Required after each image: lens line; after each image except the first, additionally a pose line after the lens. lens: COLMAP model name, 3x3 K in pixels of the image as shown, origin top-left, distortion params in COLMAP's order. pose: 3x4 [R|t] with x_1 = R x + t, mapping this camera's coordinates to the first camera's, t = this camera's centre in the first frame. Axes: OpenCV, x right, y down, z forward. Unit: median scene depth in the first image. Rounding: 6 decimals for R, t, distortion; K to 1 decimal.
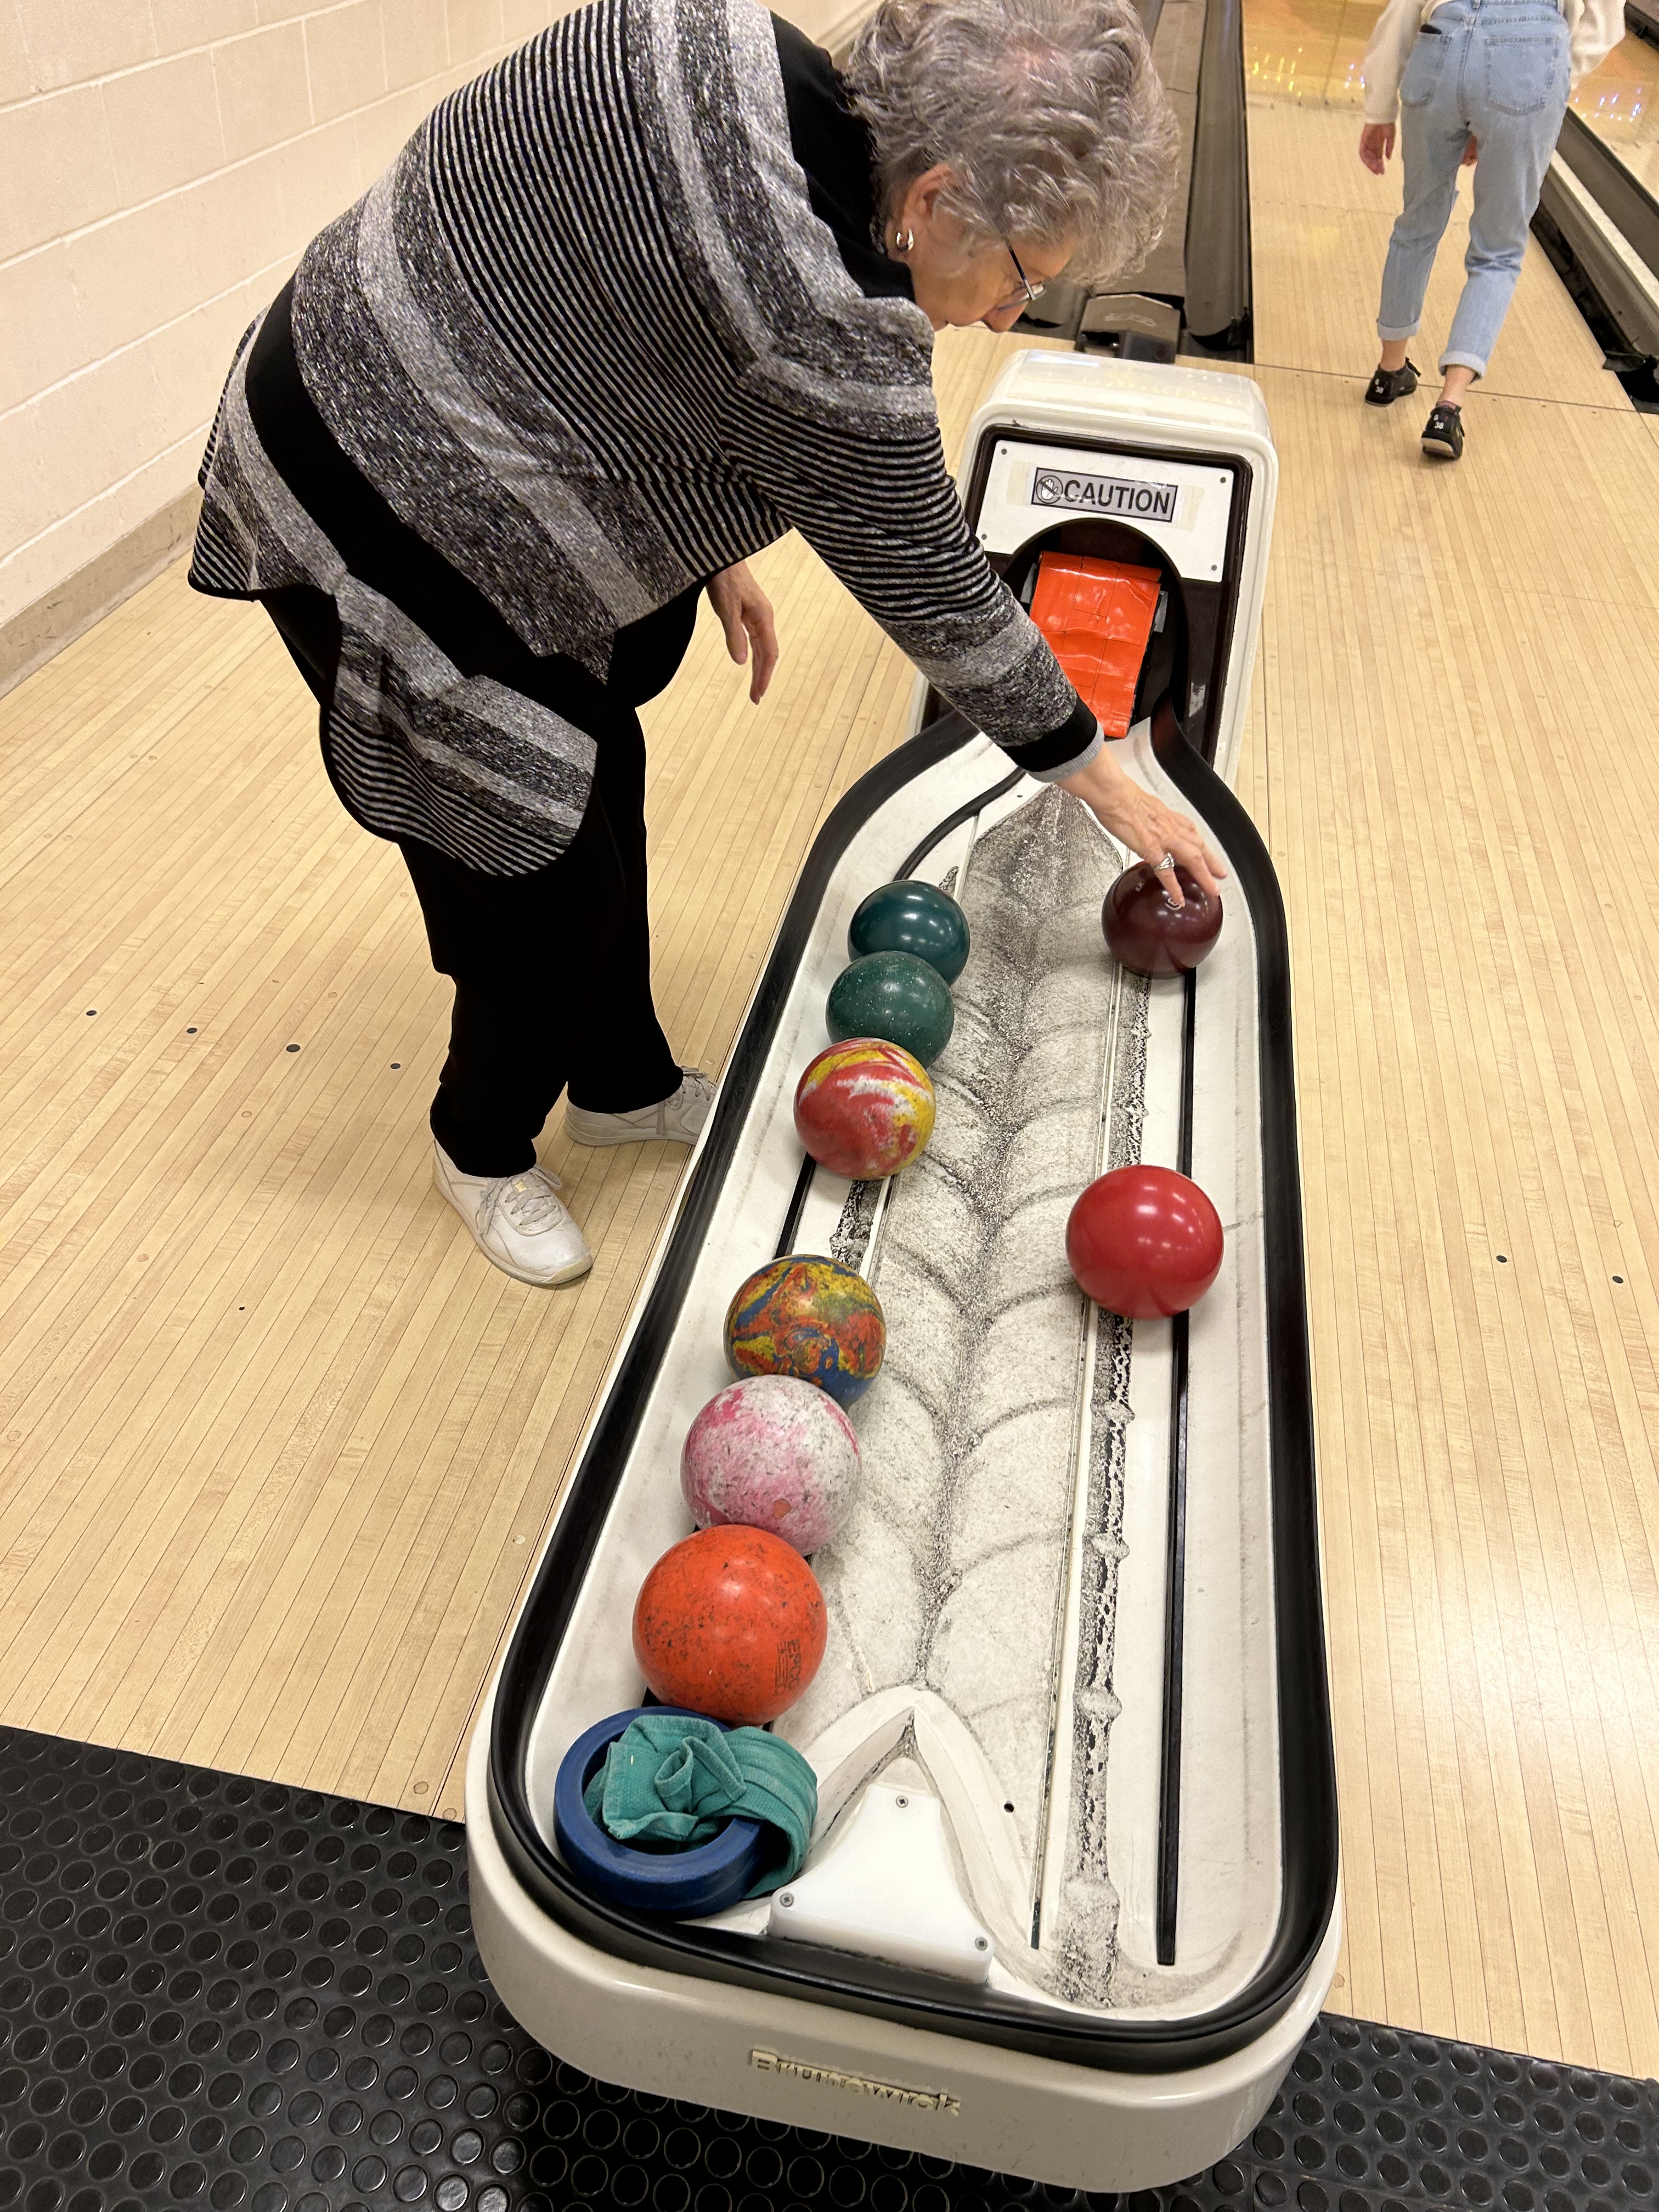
lens RADIAL K [[1660.4, 0, 842.1], [0, 1660.4, 1114.1], [0, 0, 1]] dist [0.057963, -0.065111]
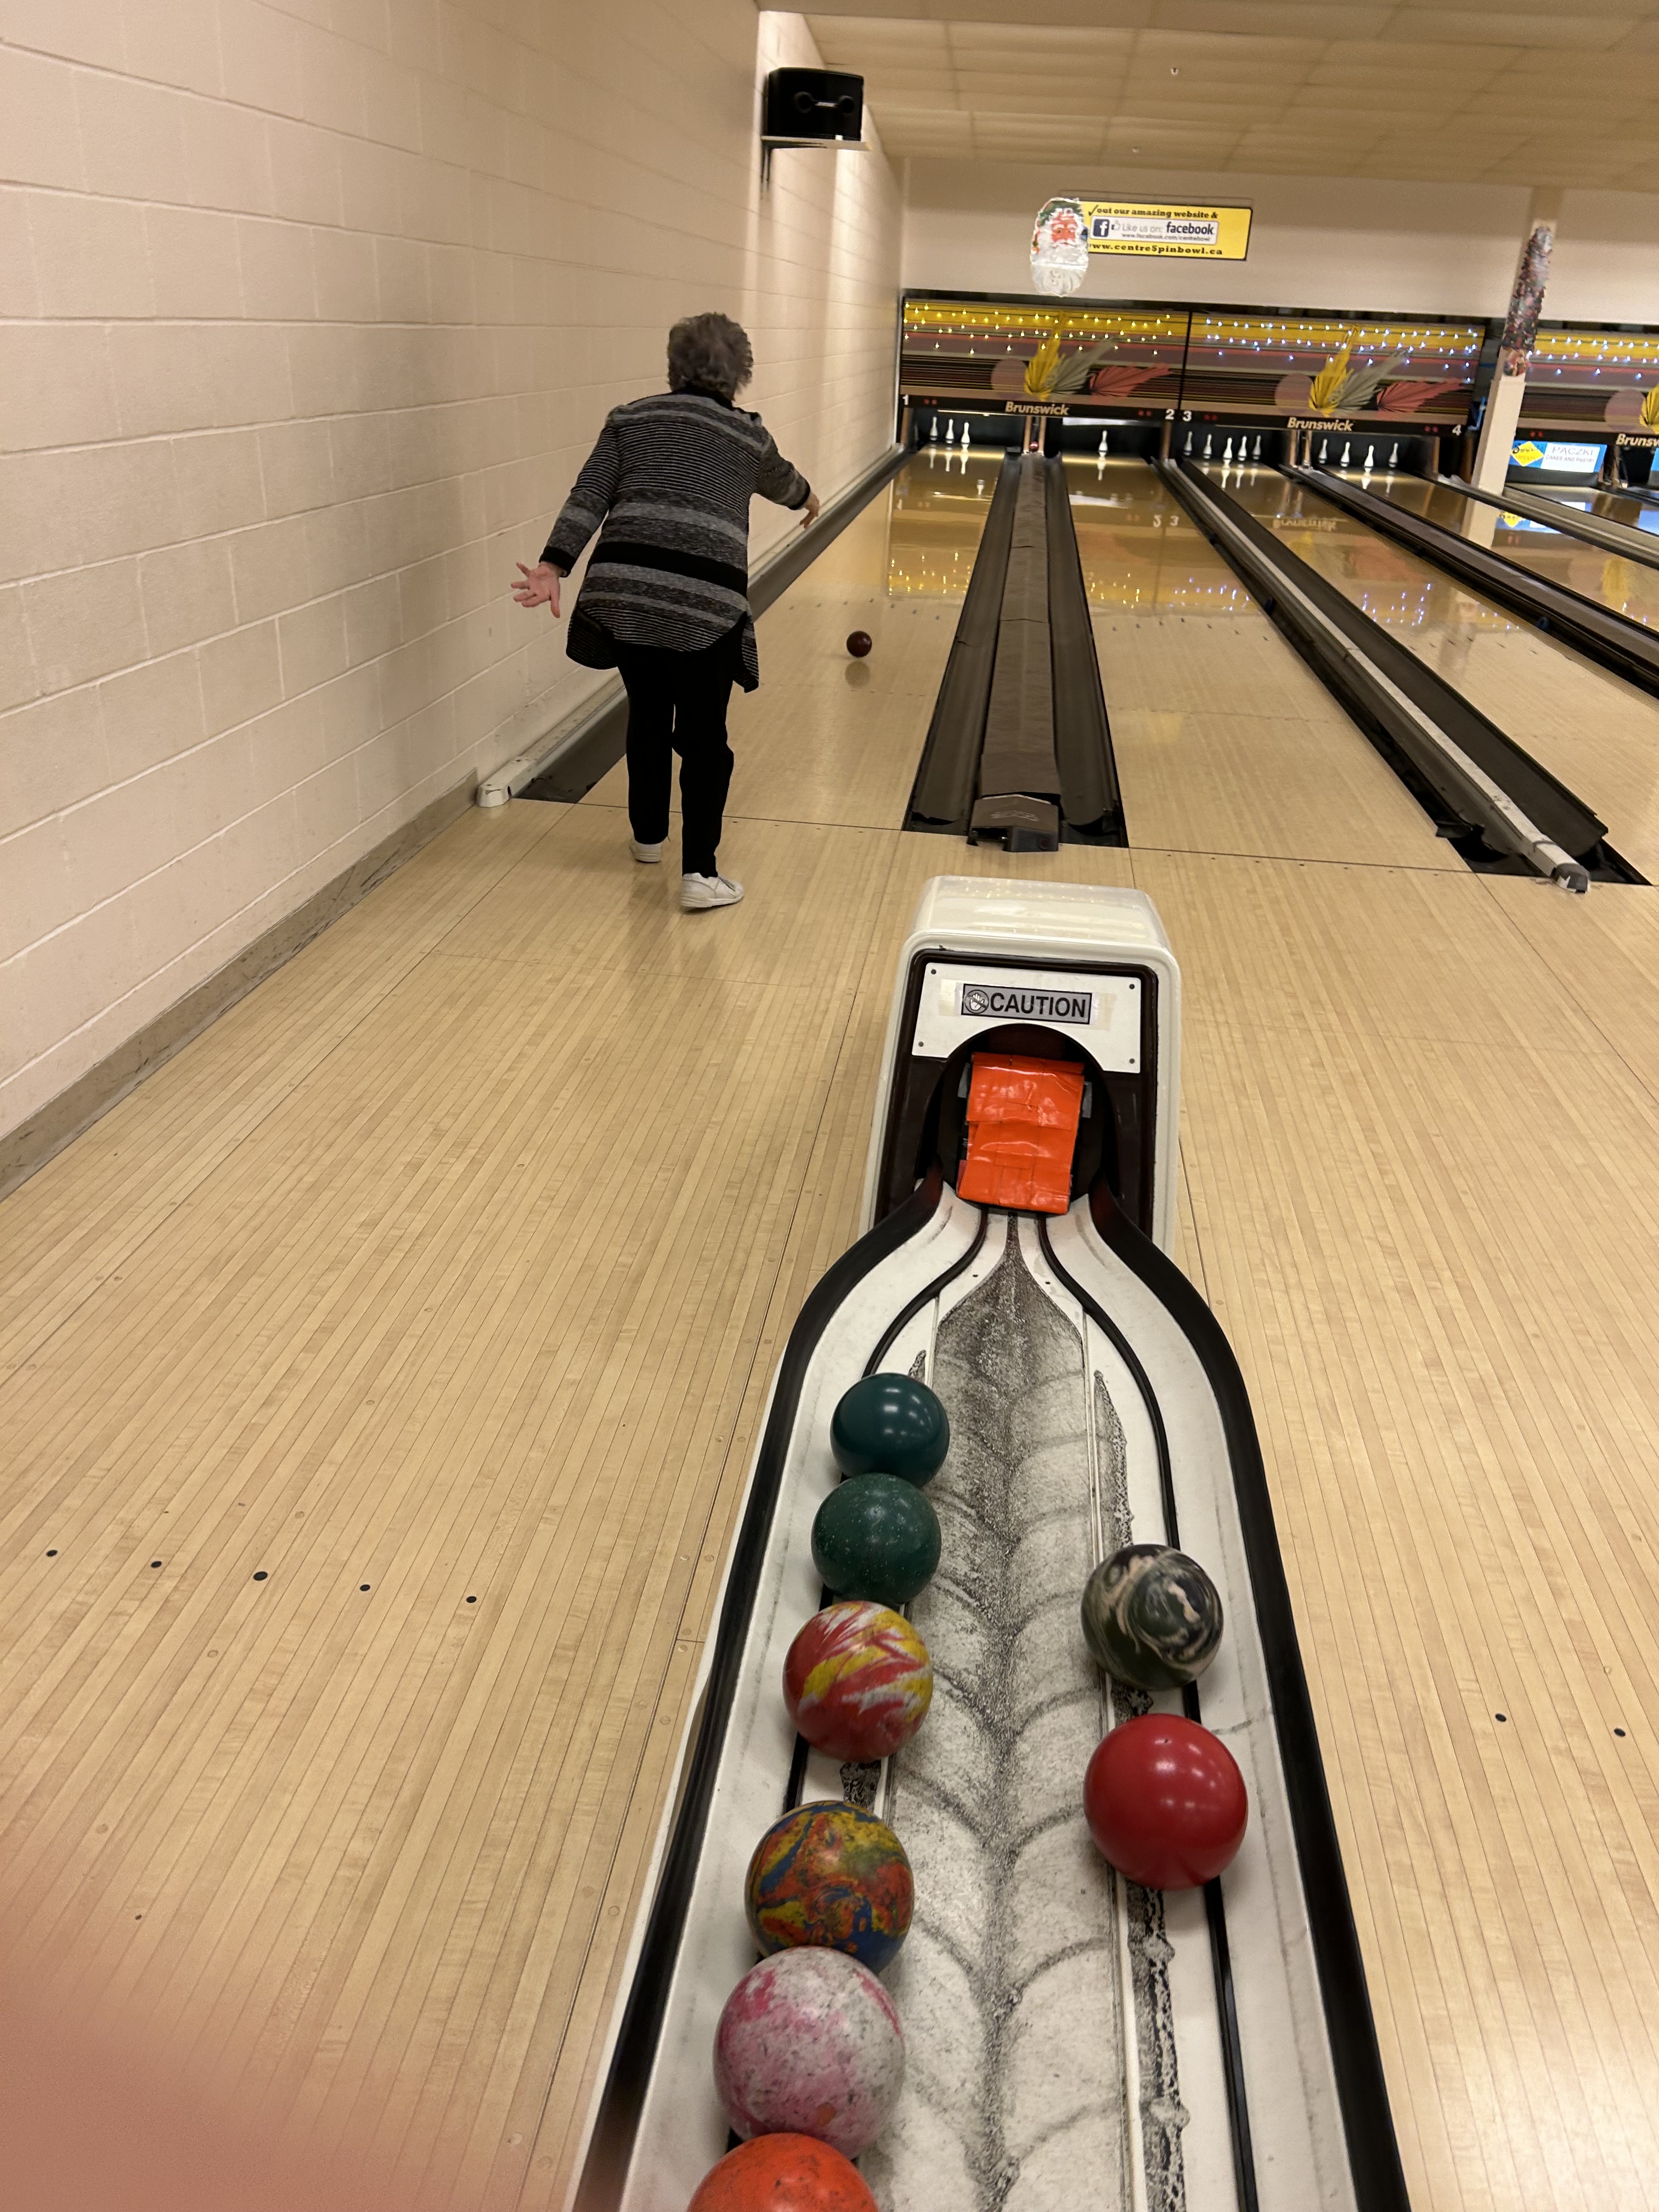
lens RADIAL K [[1660.4, 0, 843.3], [0, 1660.4, 1088.3], [0, 0, 1]] dist [0.057963, -0.065111]
pose [[0.997173, -0.053407, 0.052857, -0.025169], [0.065461, 0.962809, -0.262133, -0.036631], [-0.036891, 0.264852, 0.963583, -0.037887]]
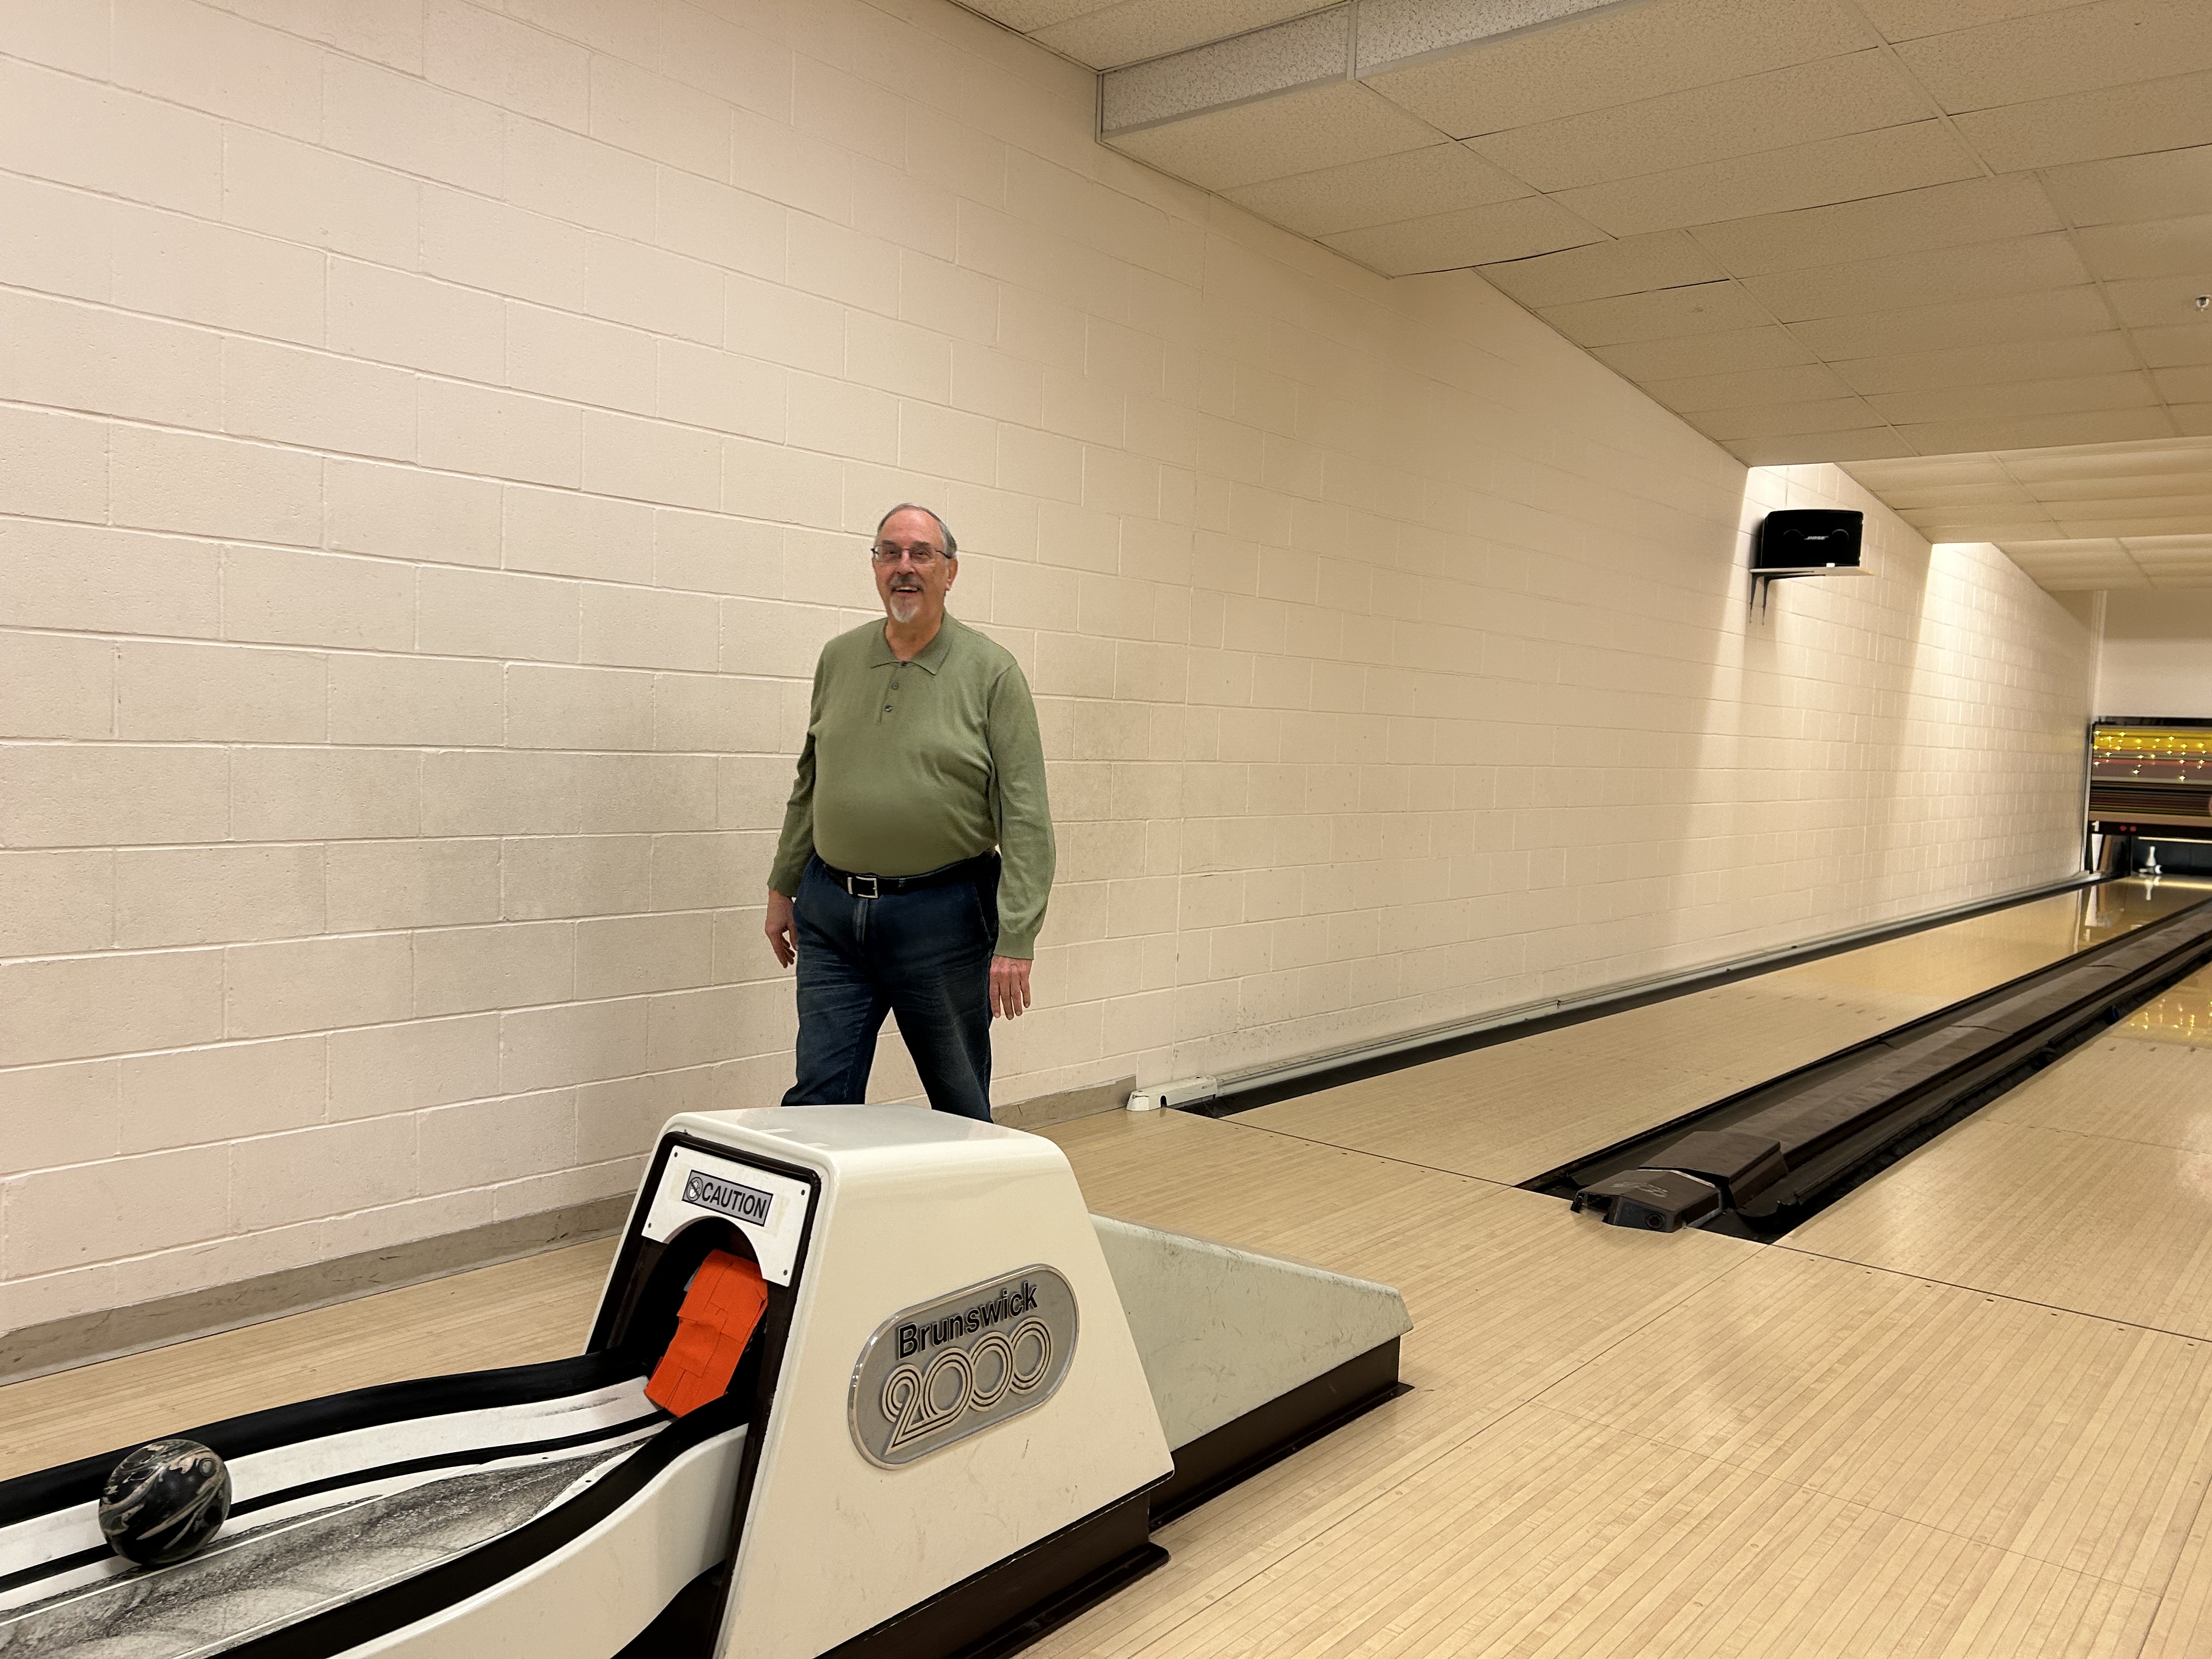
lens RADIAL K [[1660.4, 0, 1109.7], [0, 1660.4, 828.0], [0, 0, 1]] dist [0.057963, -0.065111]
pose [[0.869062, -0.014771, -0.494483, 0.914320], [-0.296586, 0.784445, -0.544687, -0.039261], [0.395941, 0.620023, 0.677350, 0.210867]]
